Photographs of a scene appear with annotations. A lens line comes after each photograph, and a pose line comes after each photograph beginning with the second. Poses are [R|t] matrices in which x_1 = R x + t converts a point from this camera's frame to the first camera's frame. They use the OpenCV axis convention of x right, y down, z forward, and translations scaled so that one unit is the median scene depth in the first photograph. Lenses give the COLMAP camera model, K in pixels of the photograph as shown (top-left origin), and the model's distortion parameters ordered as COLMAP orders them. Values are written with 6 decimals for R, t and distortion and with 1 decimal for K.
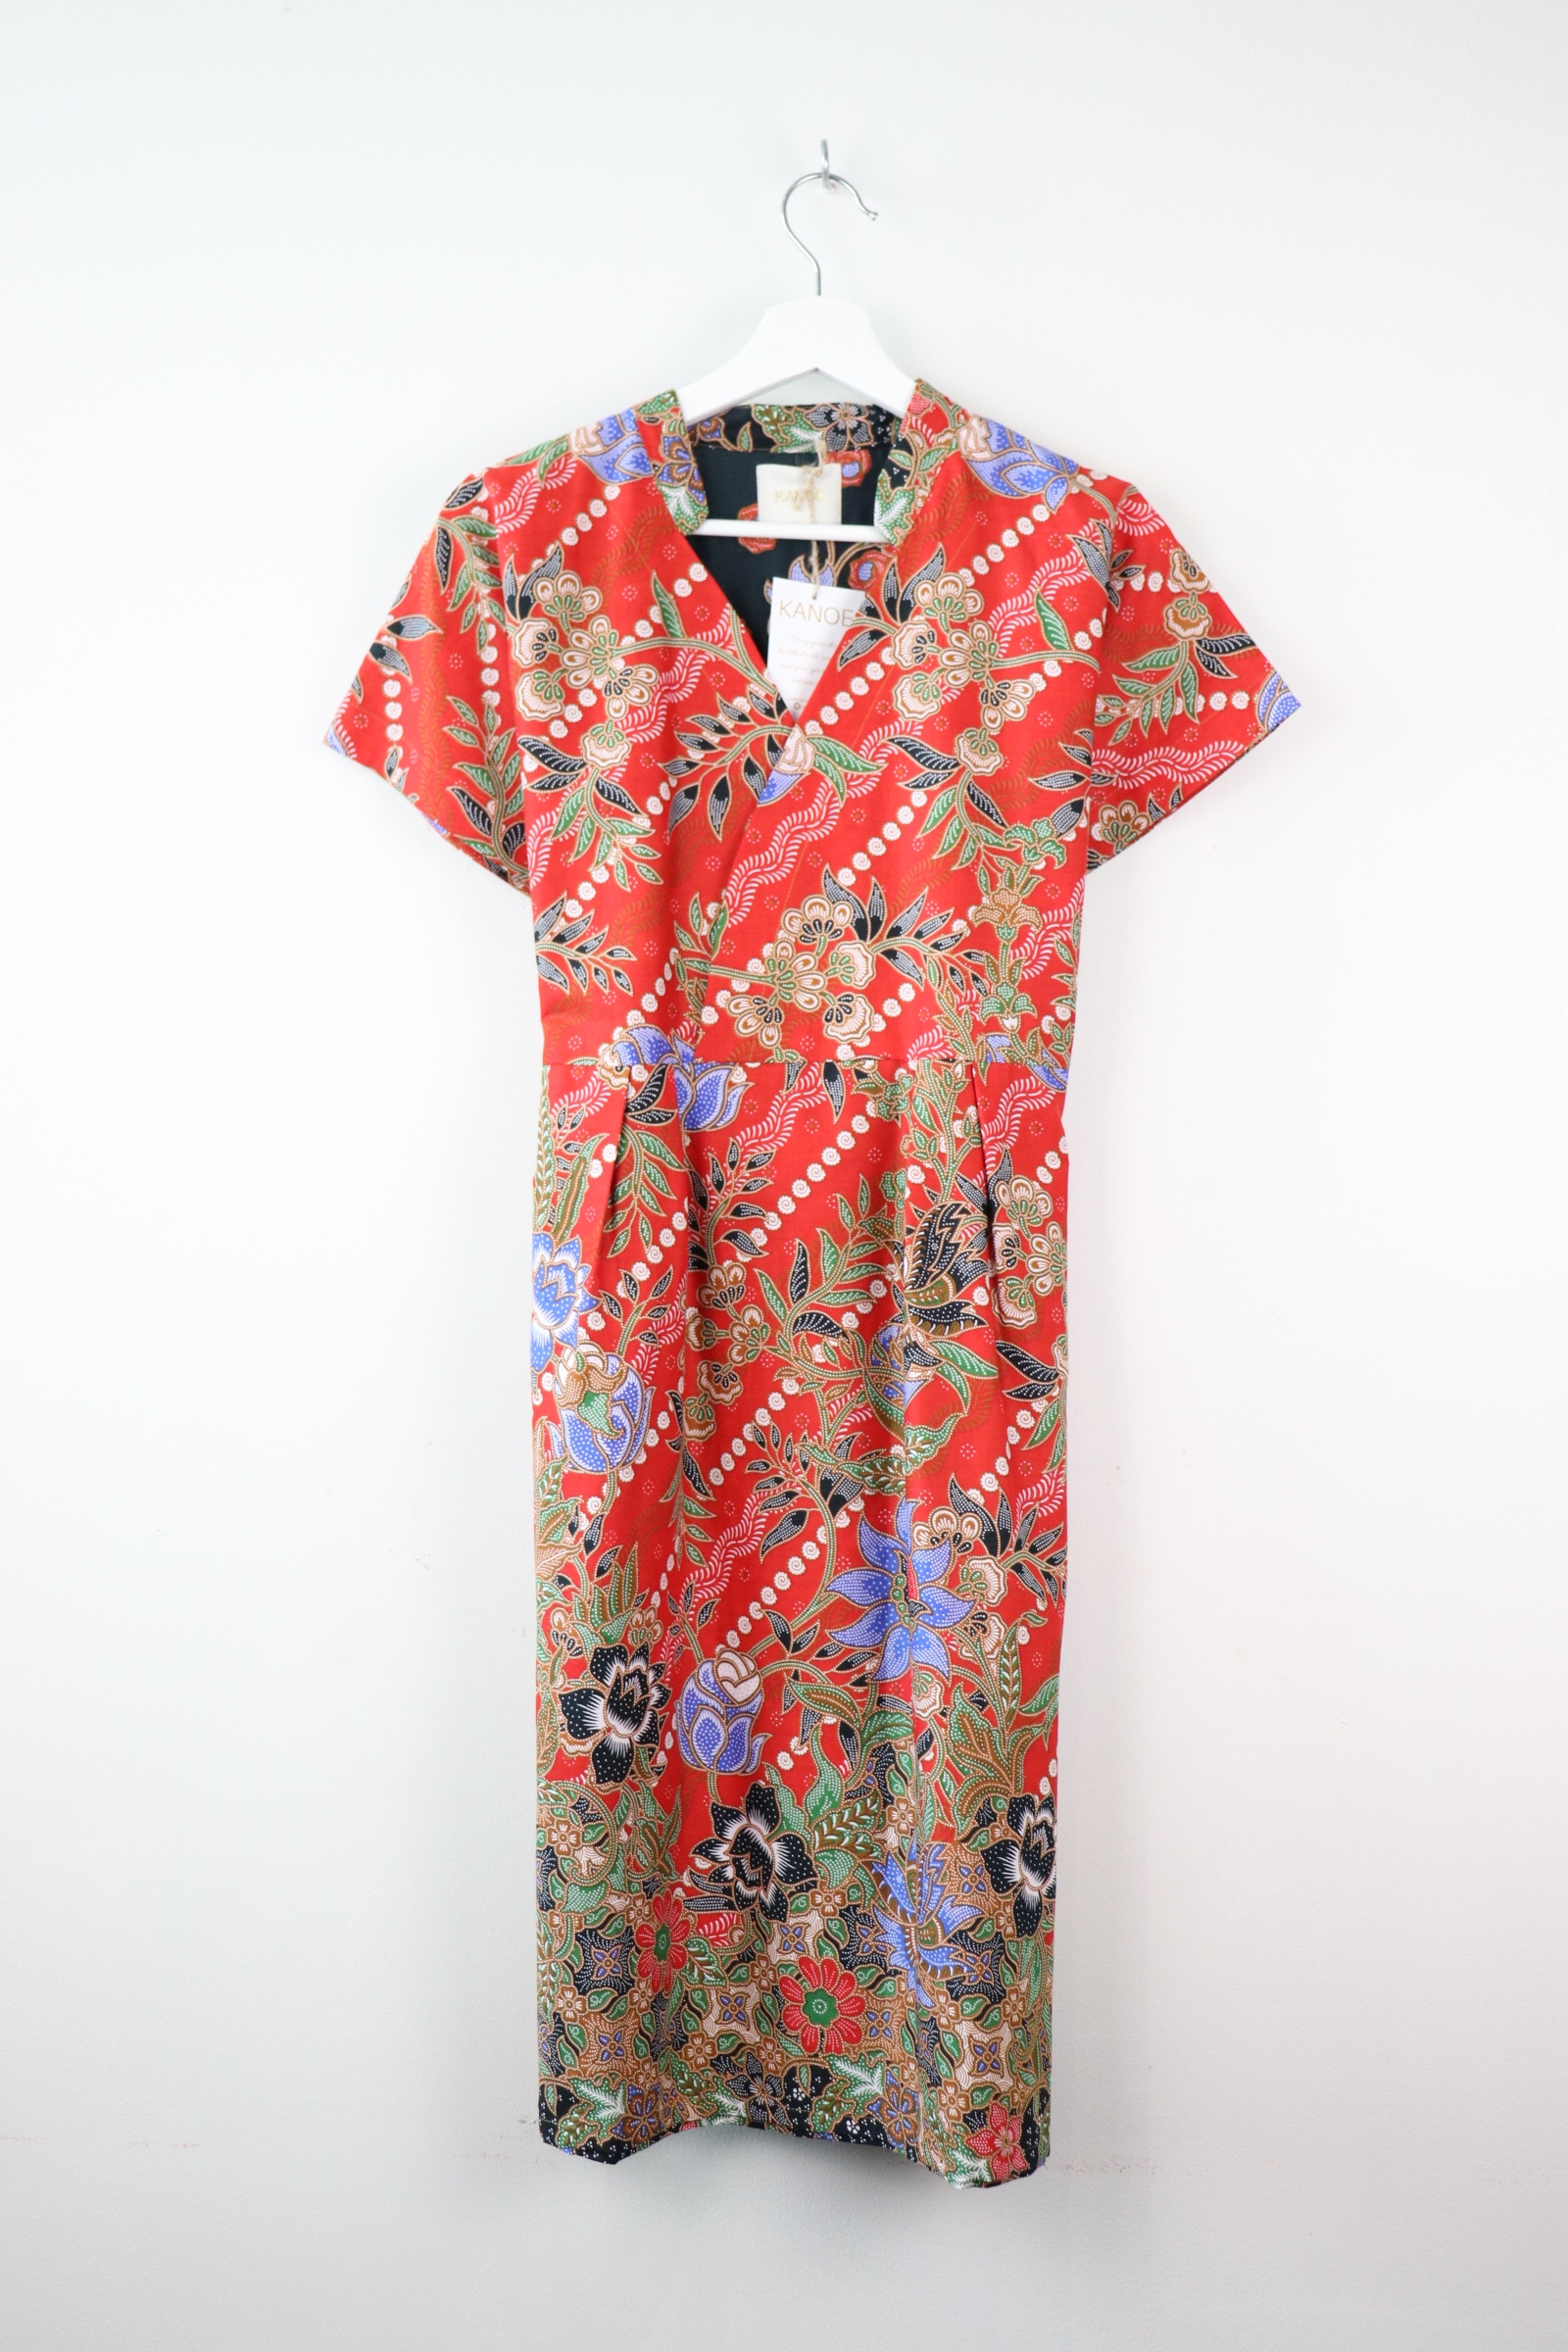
lens RADIAL K [[3585.5, 0, 773.7], [0, 3585.5, 1170.2], [0, 0, 1]] dist [-0.133398, 0.000000]
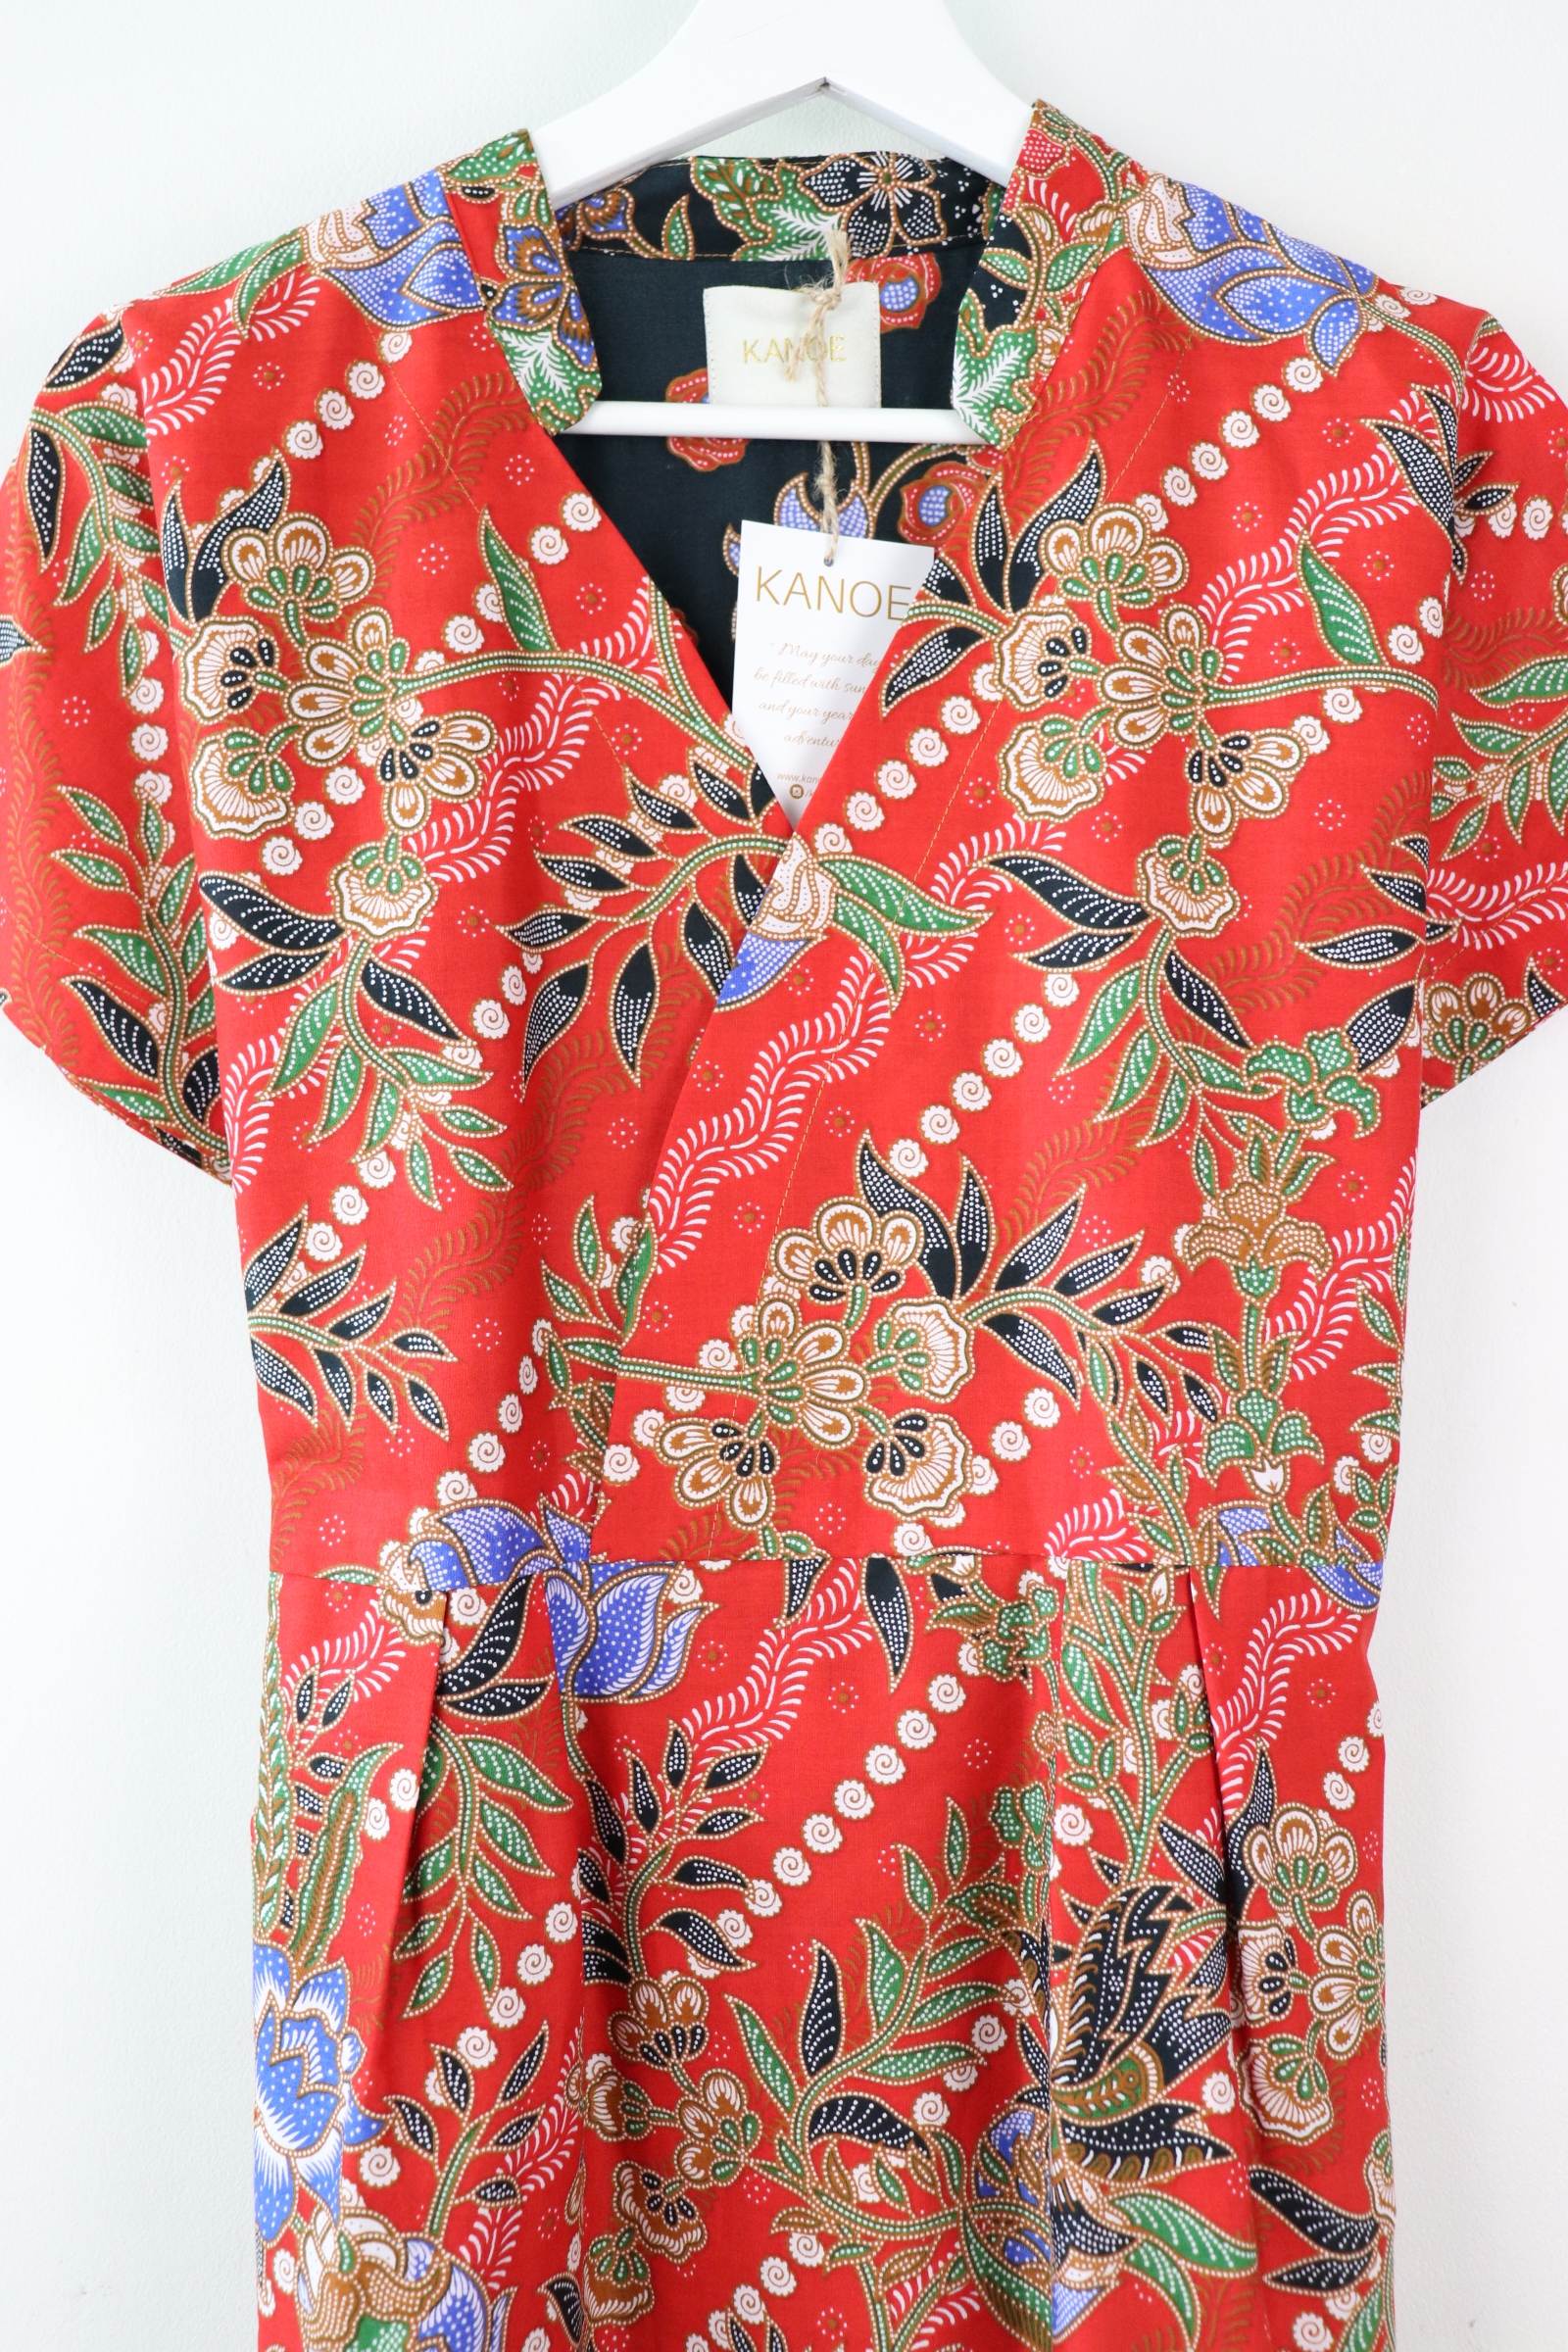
lens RADIAL K [[3585.5, 0, 826.9], [0, 3585.5, 1255.8], [0, 0, 1]] dist [-0.133398, 0.000000]
pose [[0.999830, -0.018098, 0.003408, 0.007954], [0.017986, 0.999378, 0.030317, -0.083839], [-0.003955, -0.030251, 0.999535, 0.532678]]
